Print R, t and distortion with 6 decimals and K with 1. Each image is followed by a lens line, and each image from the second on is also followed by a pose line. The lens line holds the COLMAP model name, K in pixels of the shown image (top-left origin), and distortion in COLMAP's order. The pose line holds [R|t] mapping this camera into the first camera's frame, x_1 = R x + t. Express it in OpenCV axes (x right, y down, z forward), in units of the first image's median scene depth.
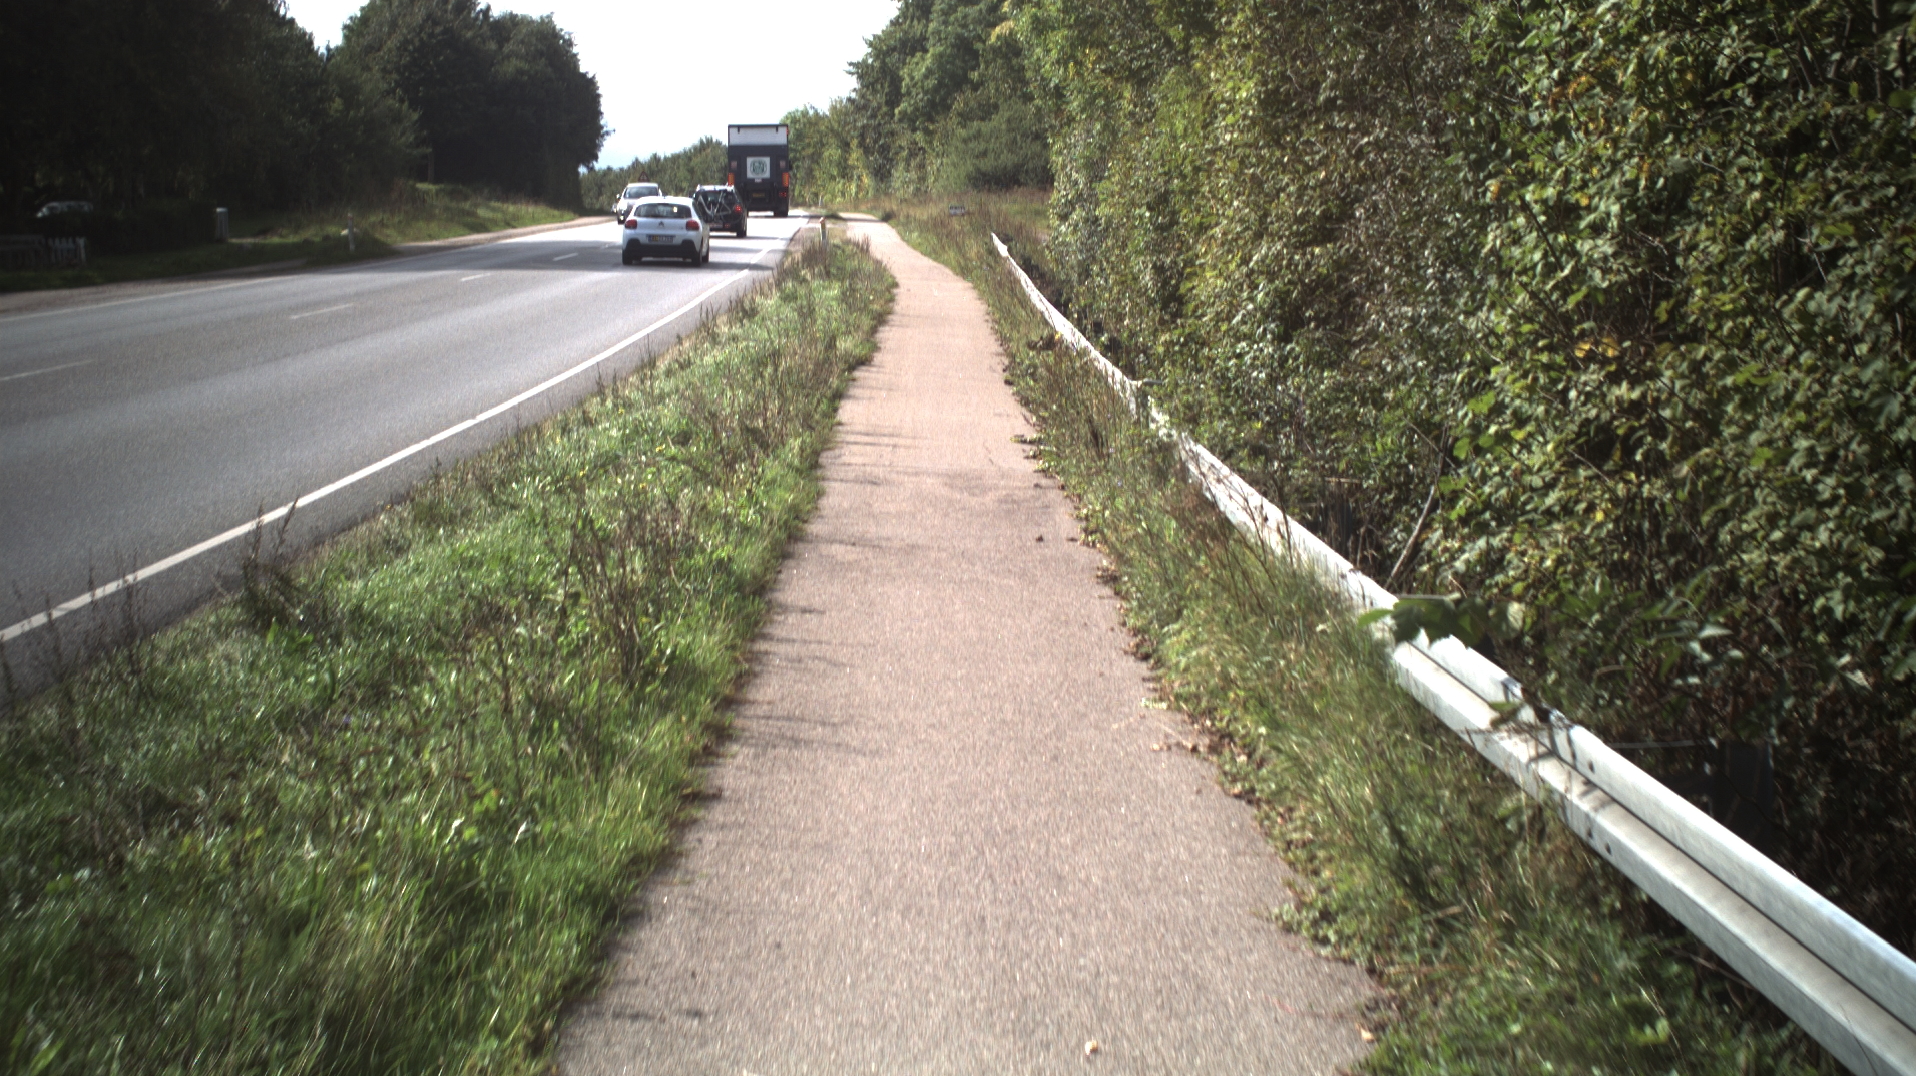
lens RADIAL K [[5102.6, 0, 959.9], [0, 5102.6, 526.8], [0, 0, 1]] dist [-0.323246, 0.000000]
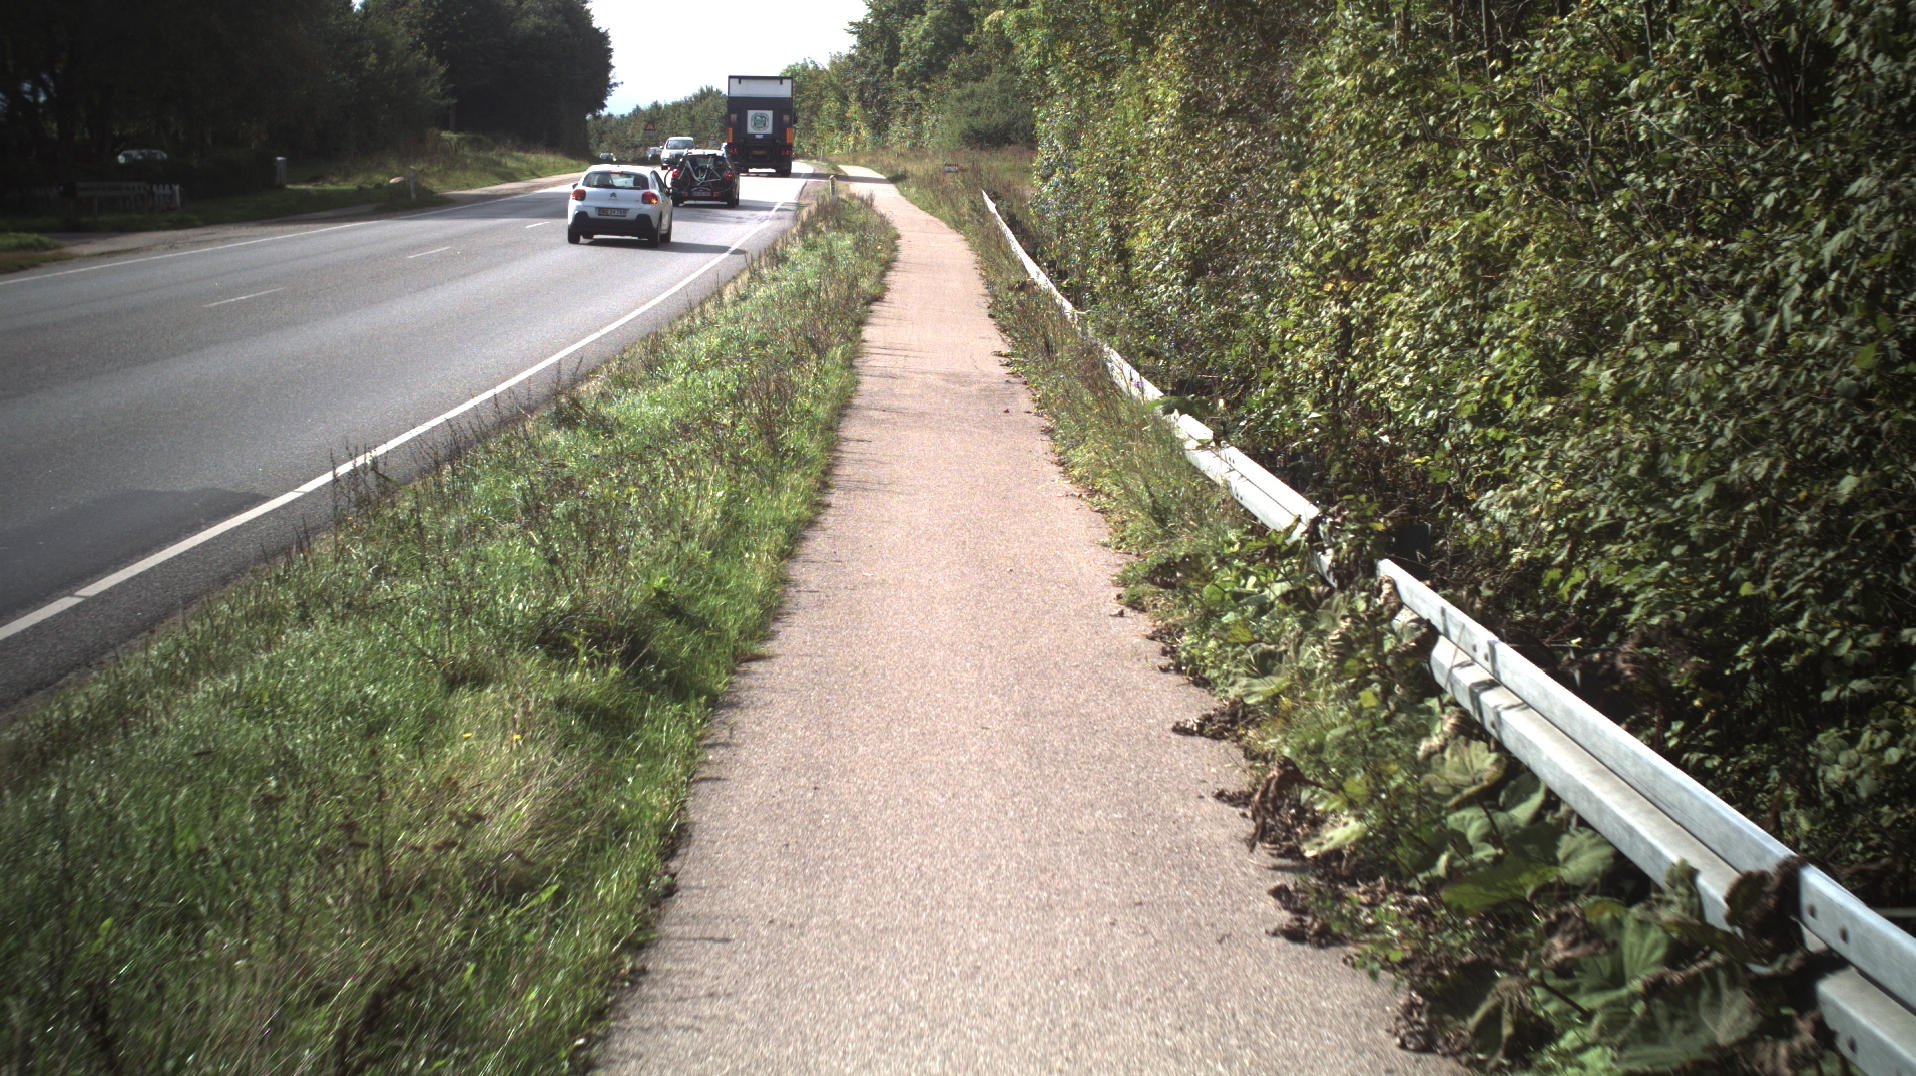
lens RADIAL K [[5102.6, 0, 960.8], [0, 5102.6, 552.7], [0, 0, 1]] dist [-0.323246, 0.000000]
pose [[0.999902, 0.013793, 0.002561, -0.000287], [-0.013830, 0.999792, 0.014985, 0.005679], [-0.002354, -0.015019, 0.999884, -0.131183]]
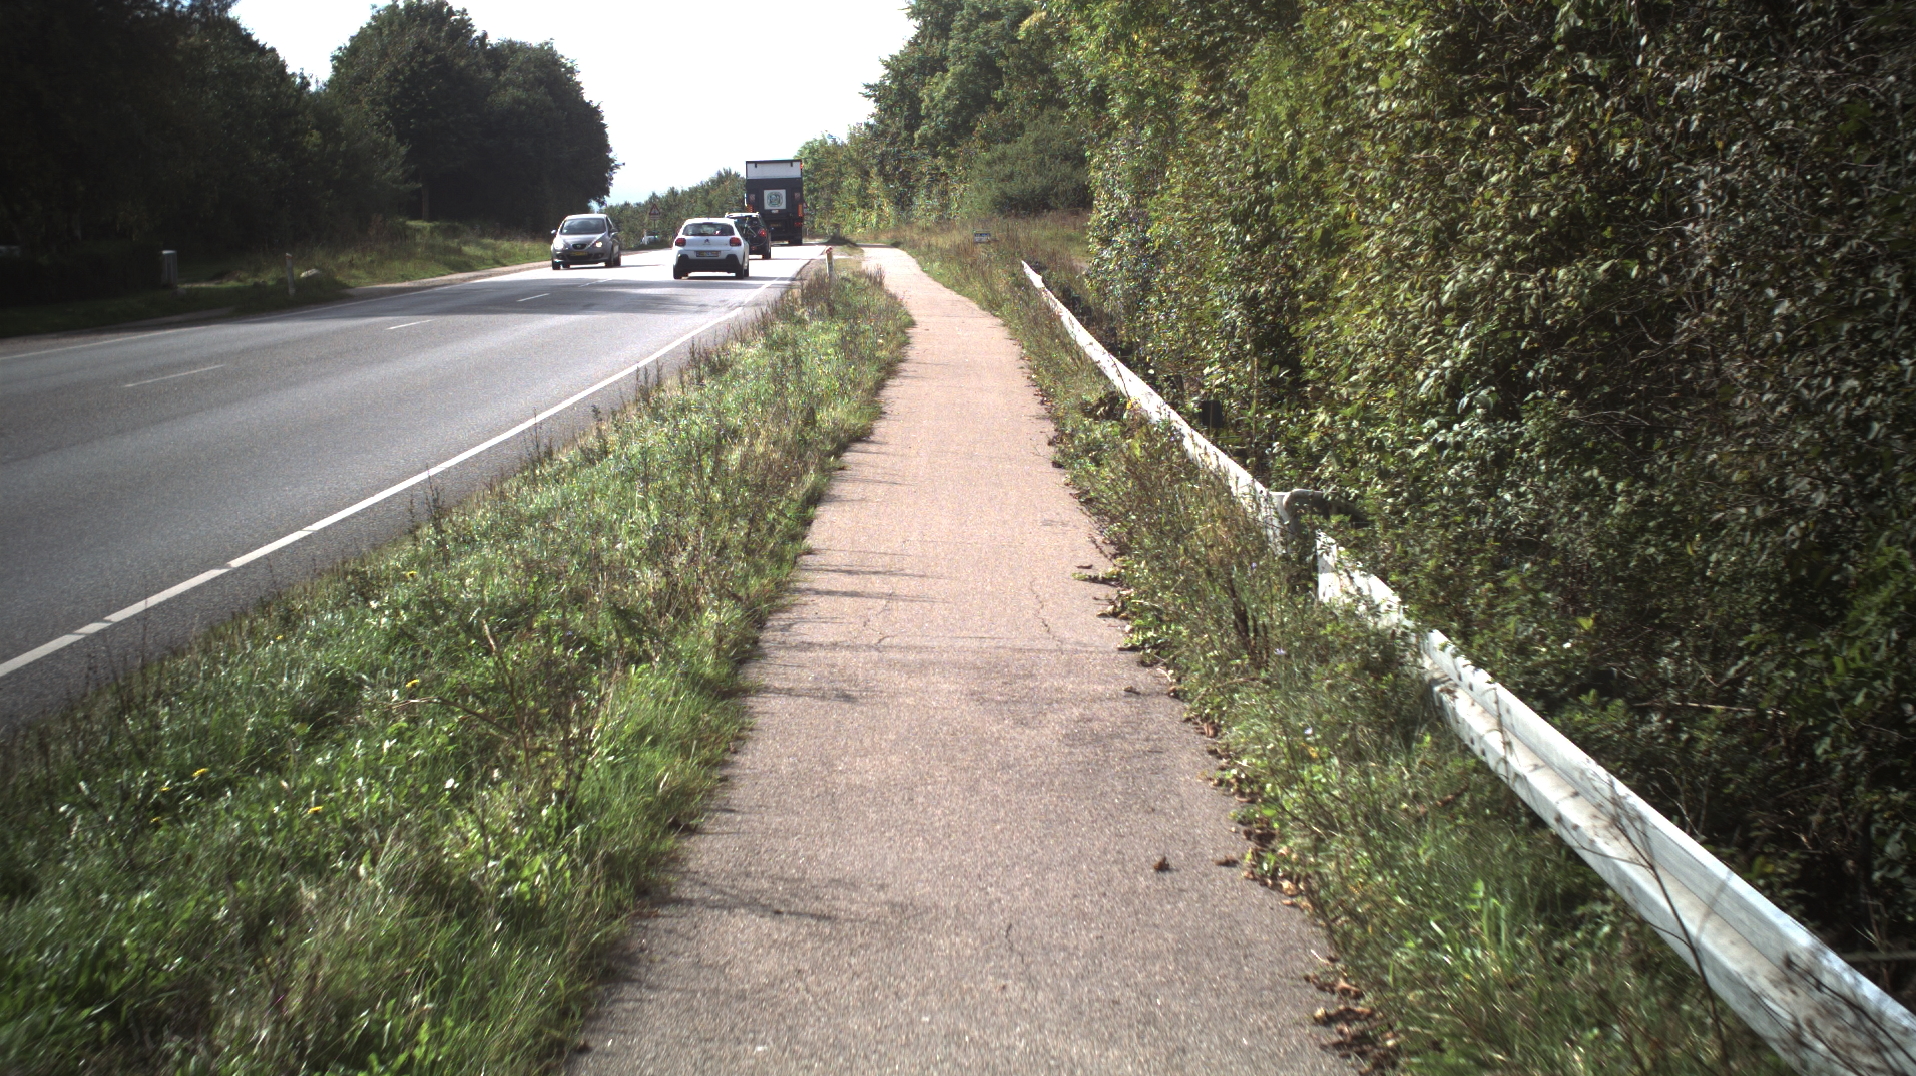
lens RADIAL K [[5102.6, 0, 958.8], [0, 5102.6, 535.3], [0, 0, 1]] dist [-0.323246, 0.000000]
pose [[0.999794, -0.019295, -0.006298, -0.000102], [0.019268, 0.999805, -0.004369, -0.007217], [0.006381, 0.004246, 0.999971, 0.130282]]
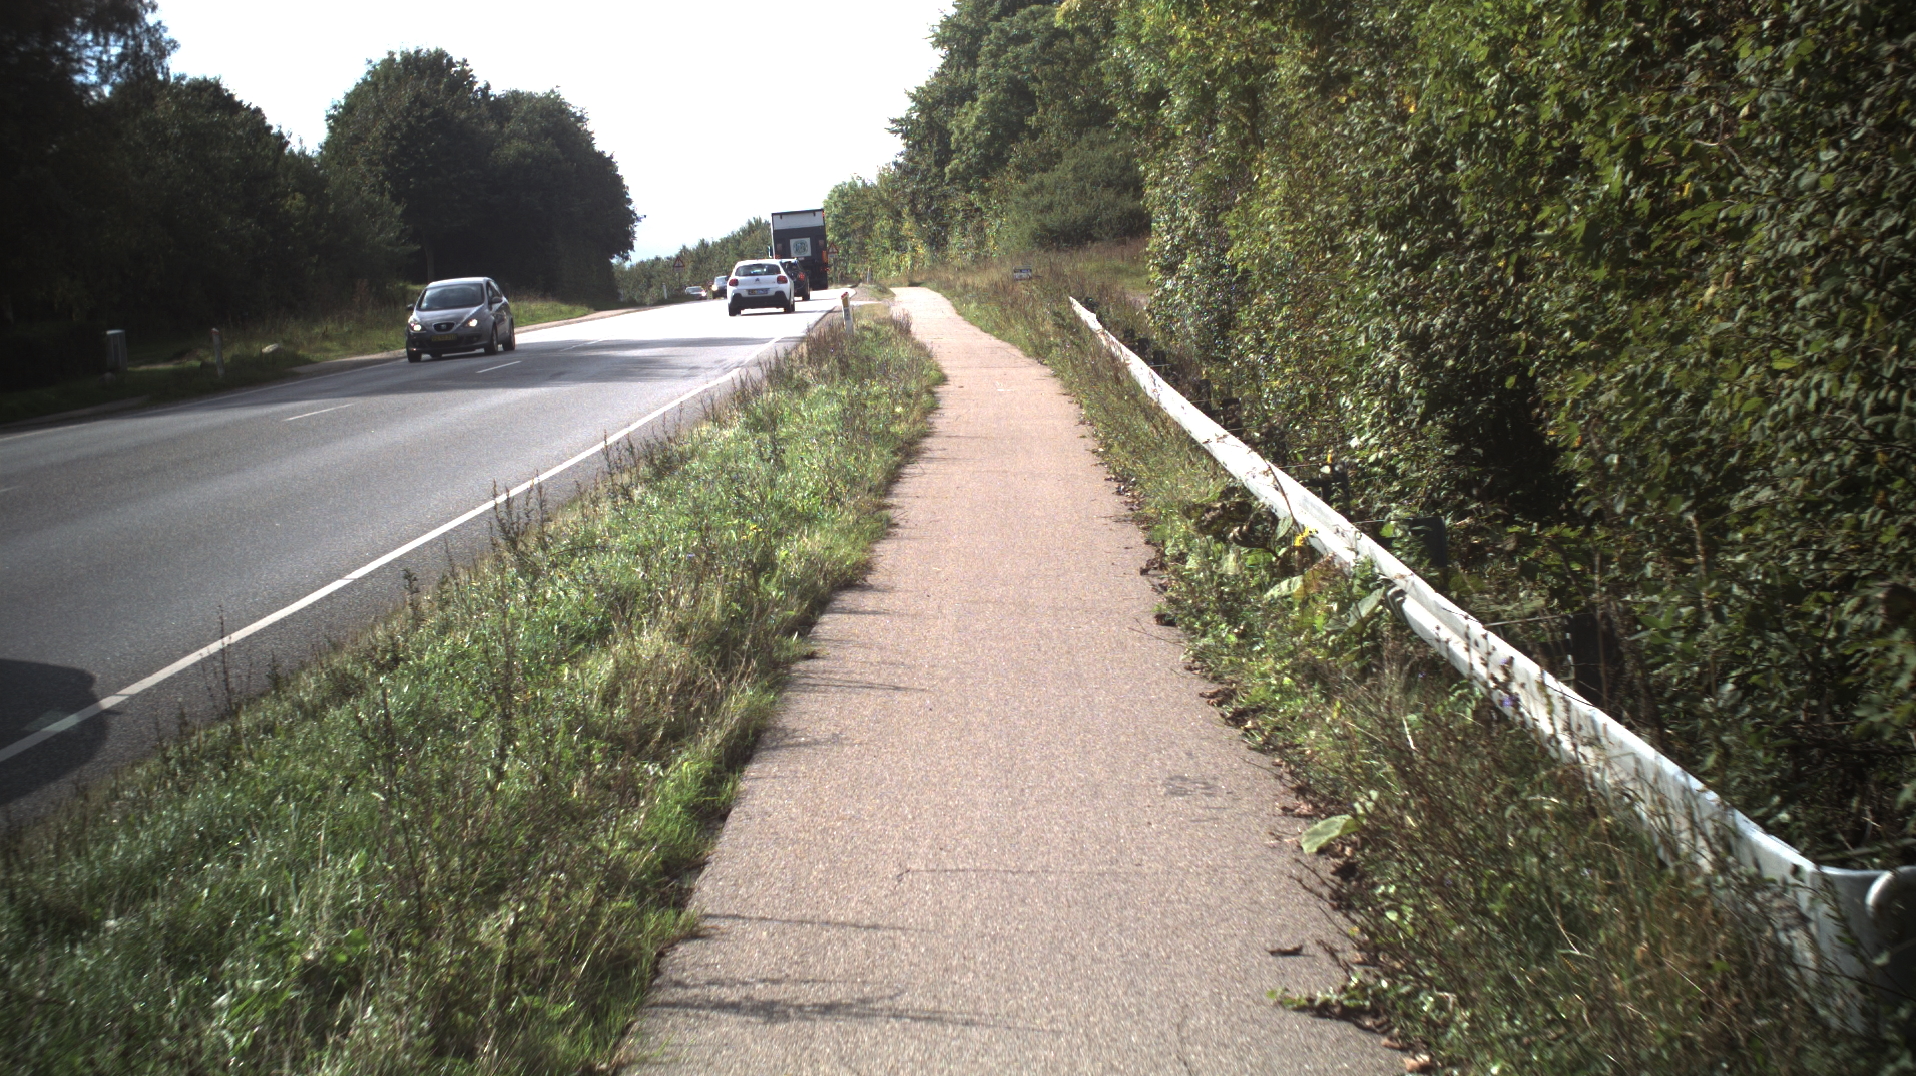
lens RADIAL K [[5102.6, 0, 956.6], [0, 5102.6, 544.8], [0, 0, 1]] dist [-0.323246, 0.000000]
pose [[0.997704, -0.065623, -0.016731, -0.000443], [0.065445, 0.997796, -0.010985, -0.014715], [0.017415, 0.009865, 0.999800, 0.259851]]
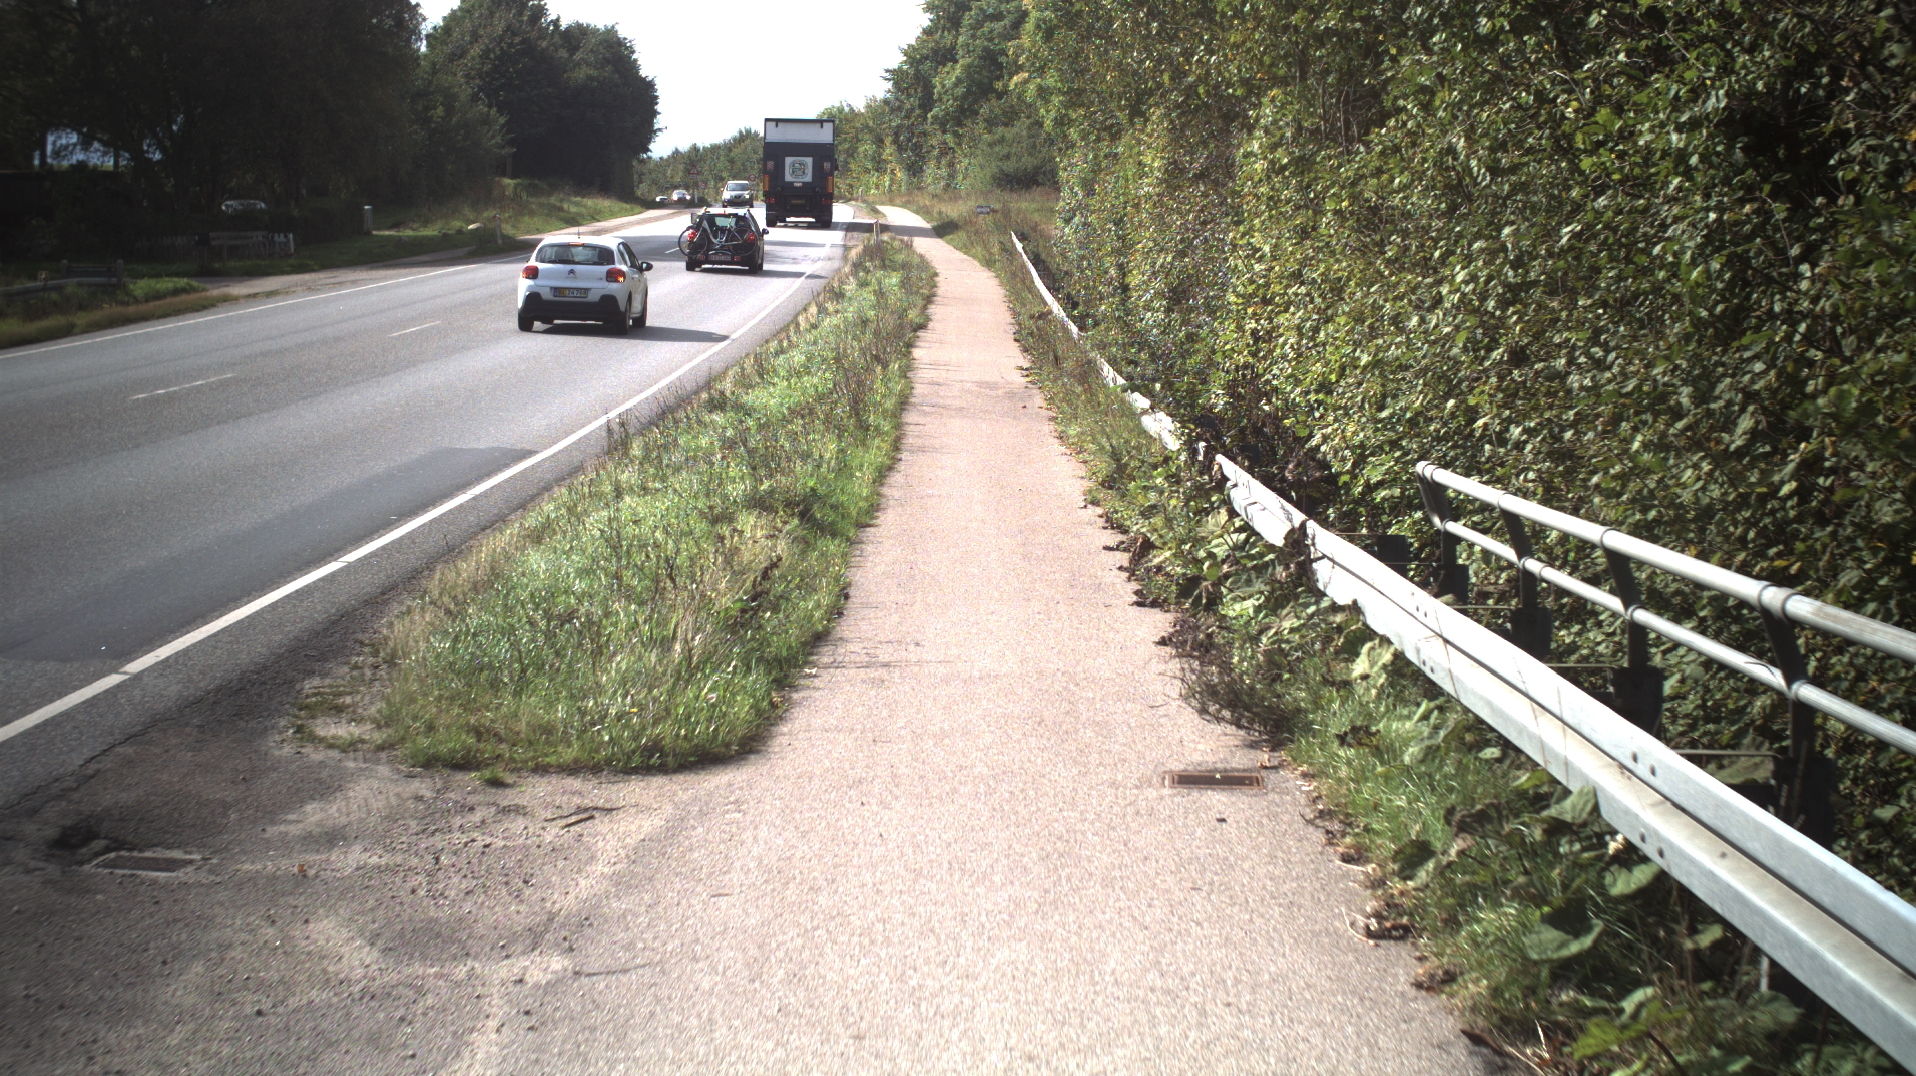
lens RADIAL K [[5102.6, 0, 954.3], [0, 5102.6, 530.7], [0, 0, 1]] dist [-0.323246, 0.000000]
pose [[0.999973, 0.004458, -0.005910, 0.000037], [-0.004435, 0.999983, 0.003745, 0.011431], [0.005927, -0.003719, 0.999976, -0.263106]]
